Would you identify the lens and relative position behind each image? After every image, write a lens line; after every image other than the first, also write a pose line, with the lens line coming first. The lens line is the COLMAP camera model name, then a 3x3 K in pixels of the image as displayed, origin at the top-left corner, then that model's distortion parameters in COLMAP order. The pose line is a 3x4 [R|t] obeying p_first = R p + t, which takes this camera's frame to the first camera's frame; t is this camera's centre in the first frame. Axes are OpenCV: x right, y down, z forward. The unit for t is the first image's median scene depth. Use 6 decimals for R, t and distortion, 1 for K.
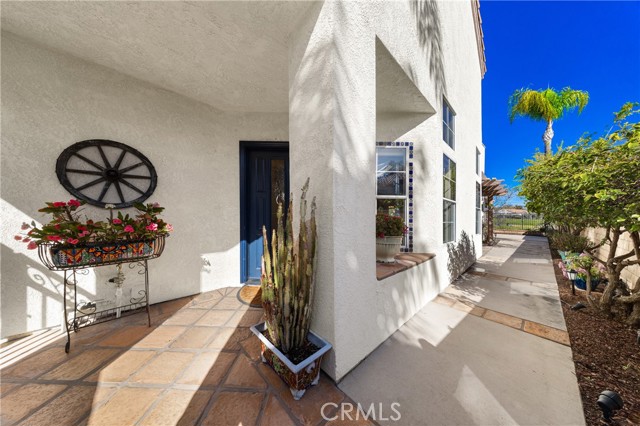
lens RADIAL K [[185.8, 0, 318.9], [0, 185.8, 217.9], [0, 0, 1]] dist [0.009584, -0.000654]
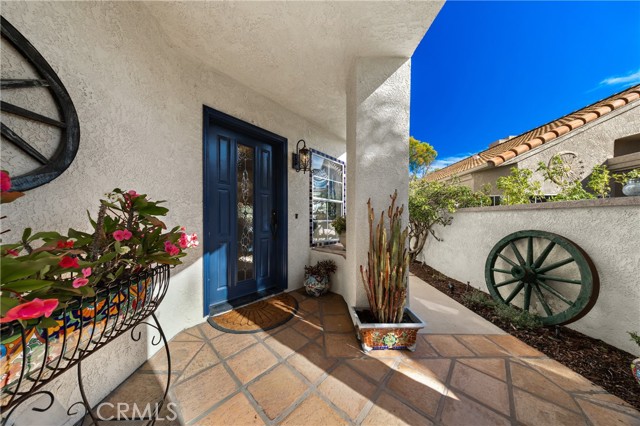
lens RADIAL K [[185.8, 0, 317.8], [0, 185.8, 214.3], [0, 0, 1]] dist [0.009584, -0.000654]
pose [[0.664779, 0.004952, 0.747024, -0.765026], [-0.001621, 0.999985, -0.005186, -0.017647], [-0.747039, 0.002237, 0.664777, 0.286011]]
